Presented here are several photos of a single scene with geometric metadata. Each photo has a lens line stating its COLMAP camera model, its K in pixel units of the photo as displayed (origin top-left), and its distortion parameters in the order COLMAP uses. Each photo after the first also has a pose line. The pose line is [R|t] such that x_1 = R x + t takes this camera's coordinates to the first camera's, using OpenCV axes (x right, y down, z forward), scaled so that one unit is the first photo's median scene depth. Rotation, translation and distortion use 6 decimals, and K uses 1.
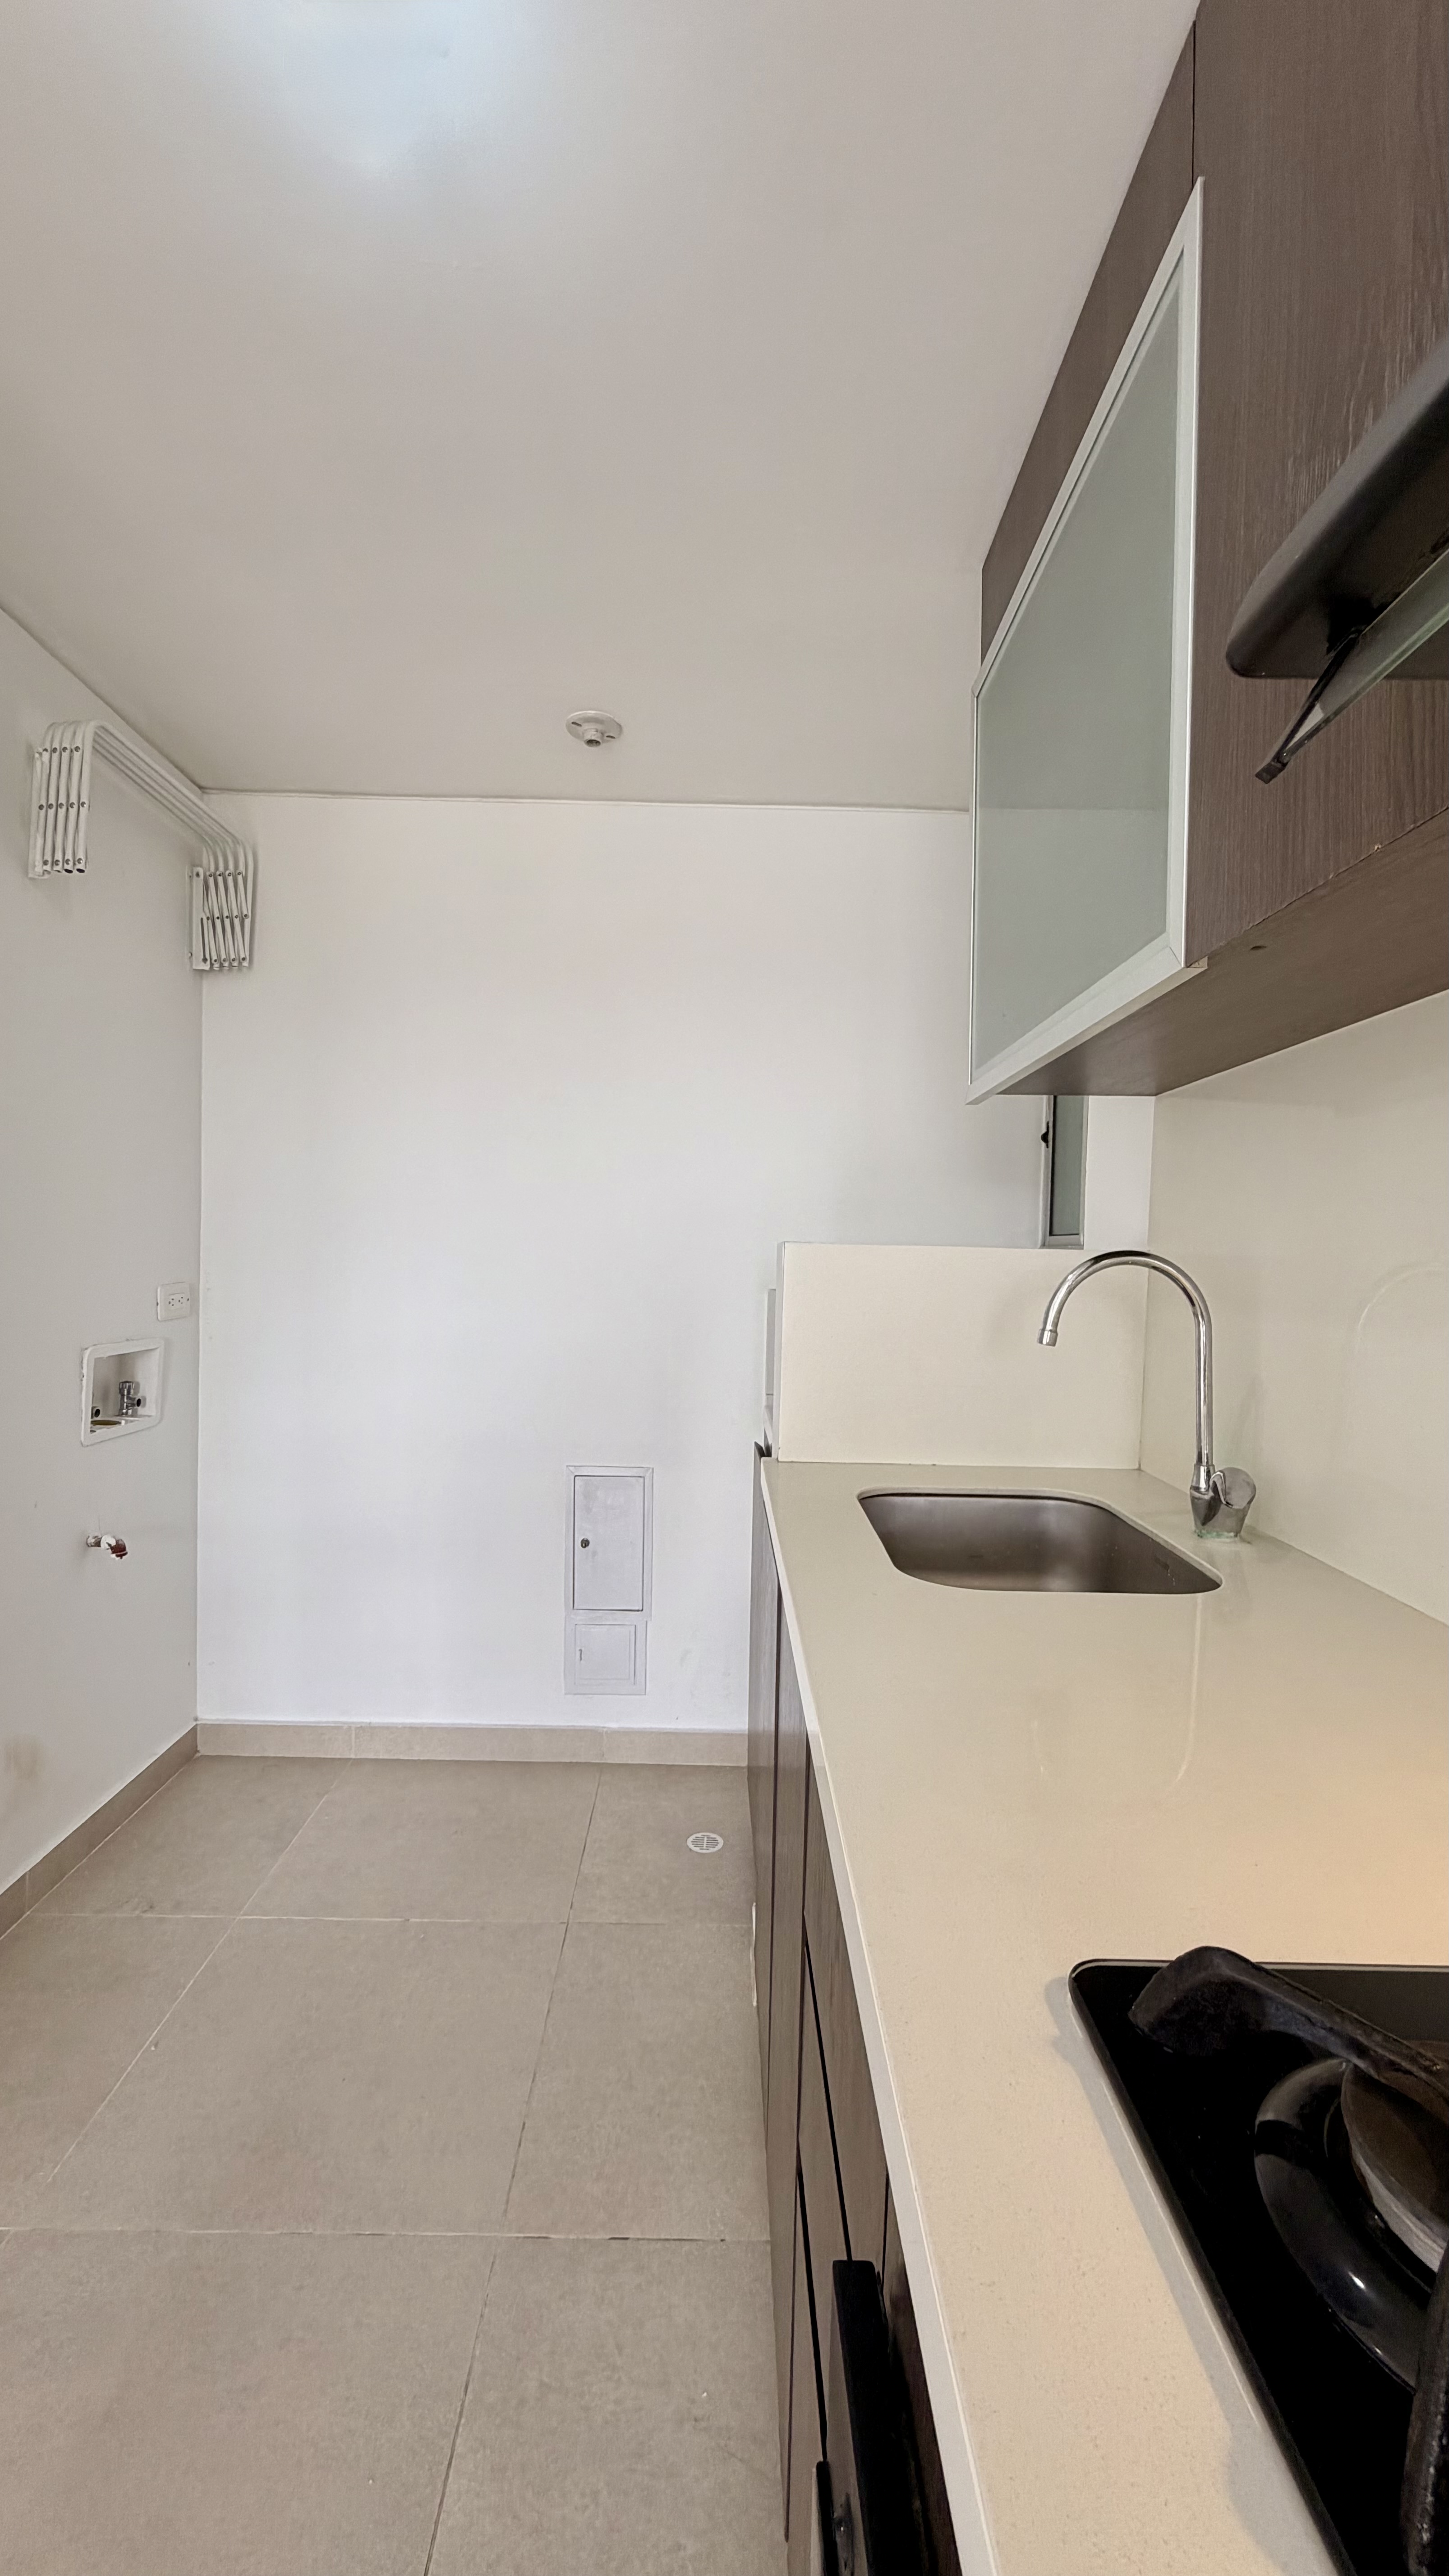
lens RADIAL K [[1020.8, 0, 732.6], [0, 1020.8, 1283.4], [0, 0, 1]] dist [0.001280, 0.000648]
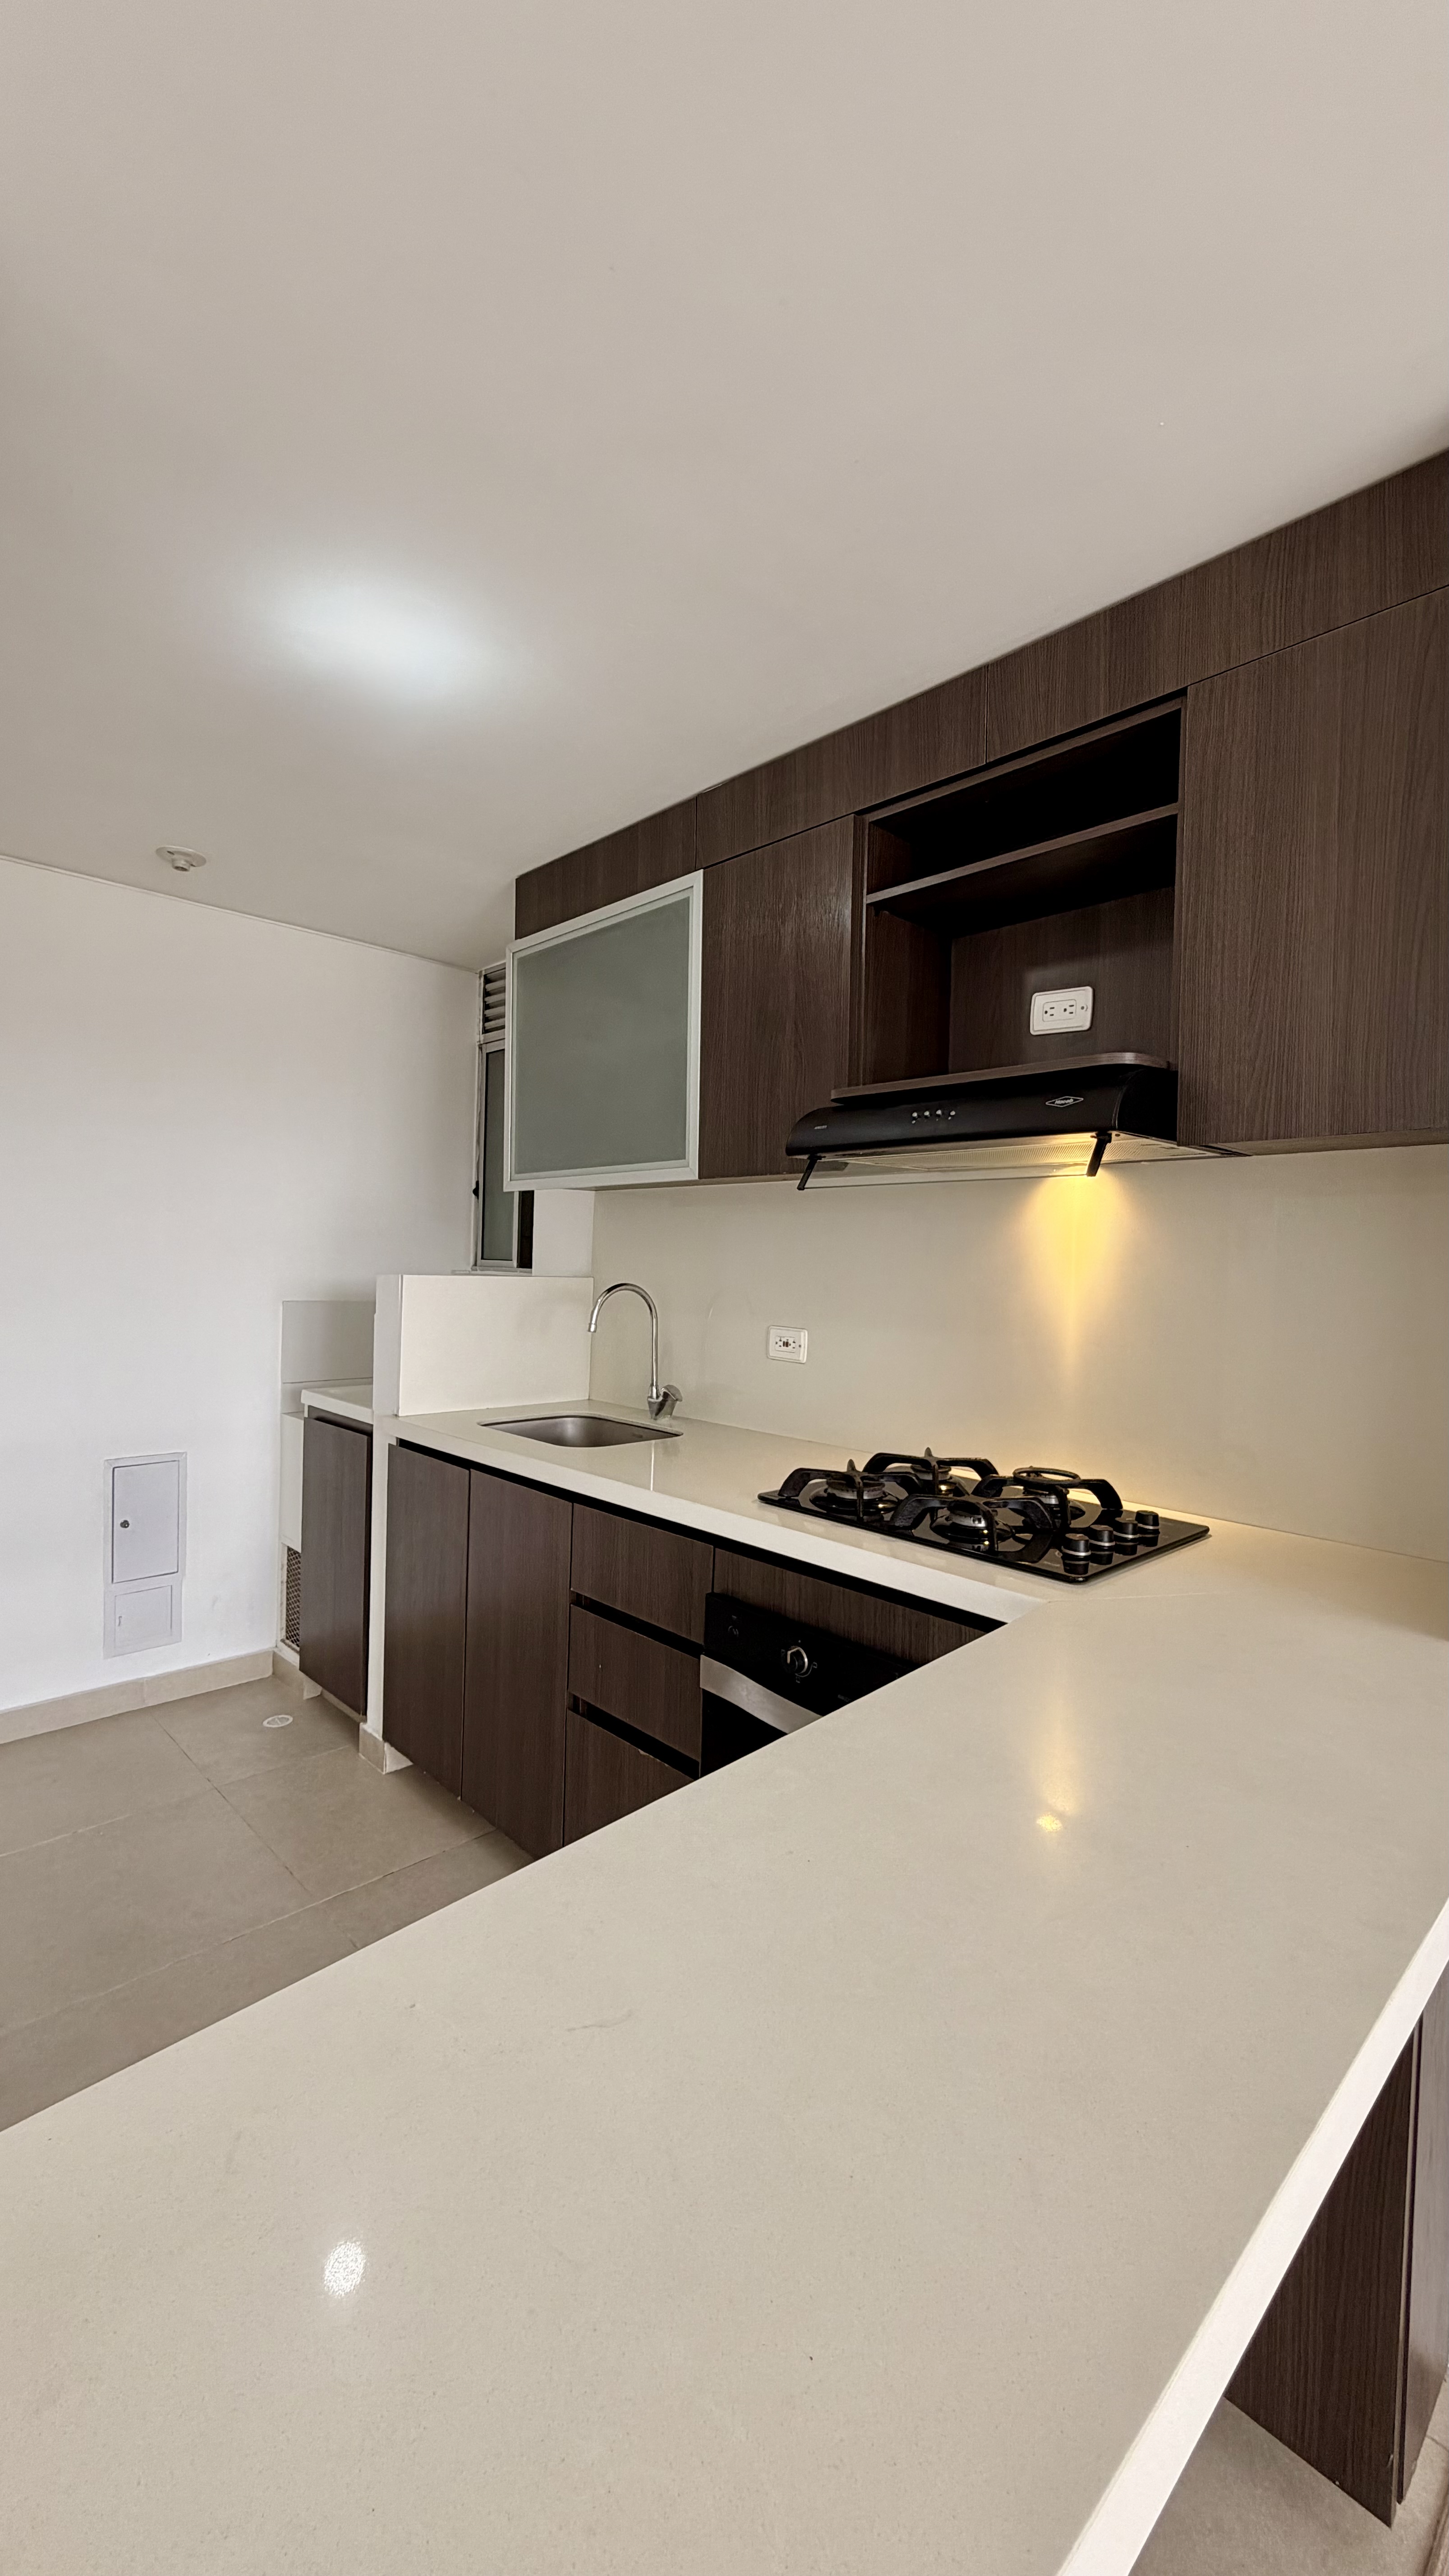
lens RADIAL K [[1020.8, 0, 717.0], [0, 1020.8, 1286.0], [0, 0, 1]] dist [0.001280, 0.000648]
pose [[0.730899, -0.018573, 0.682233, -0.444798], [0.007656, 0.999790, 0.019016, -0.033228], [-0.682443, -0.008676, 0.730887, -0.310170]]
